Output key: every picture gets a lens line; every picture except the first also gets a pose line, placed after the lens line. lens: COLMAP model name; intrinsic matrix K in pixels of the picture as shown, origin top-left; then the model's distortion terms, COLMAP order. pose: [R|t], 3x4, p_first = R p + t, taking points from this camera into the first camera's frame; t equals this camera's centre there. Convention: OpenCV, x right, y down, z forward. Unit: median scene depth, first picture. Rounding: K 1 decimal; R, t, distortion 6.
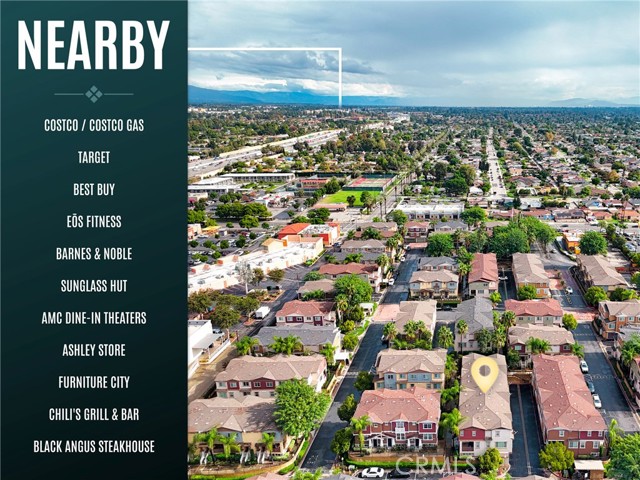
lens RADIAL K [[547.8, 0, 320.0], [0, 547.8, 240.0], [0, 0, 1]] dist [0.004841, -0.000036]
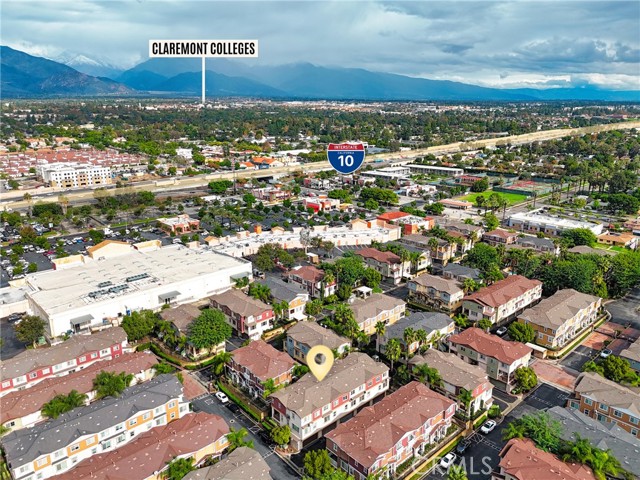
lens RADIAL K [[467.0, 0, 320.0], [0, 467.0, 240.0], [0, 0, 1]] dist [0.092827, -0.105061]
pose [[0.647520, 0.205700, -0.733762, 0.329057], [-0.178618, 0.977024, 0.116270, -0.032620], [0.740820, 0.055776, 0.669384, 0.146226]]
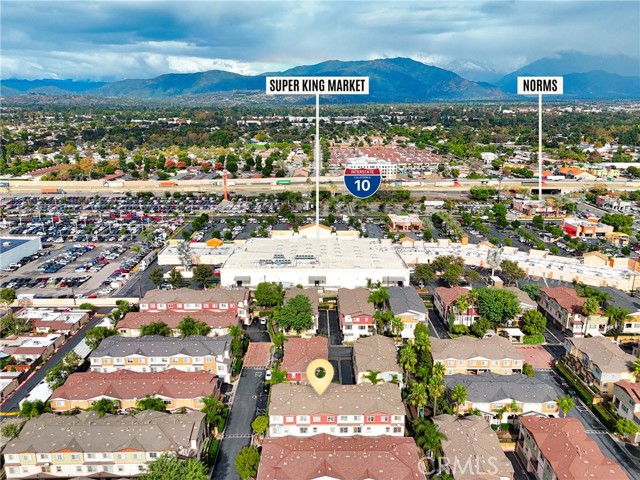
lens RADIAL K [[467.0, 0, 320.0], [0, 467.0, 240.0], [0, 0, 1]] dist [0.092827, -0.105061]
pose [[0.002865, 0.270494, -0.962717, 0.369713], [-0.253109, 0.931569, 0.260989, -0.064320], [0.967434, 0.242924, 0.071133, 0.282739]]
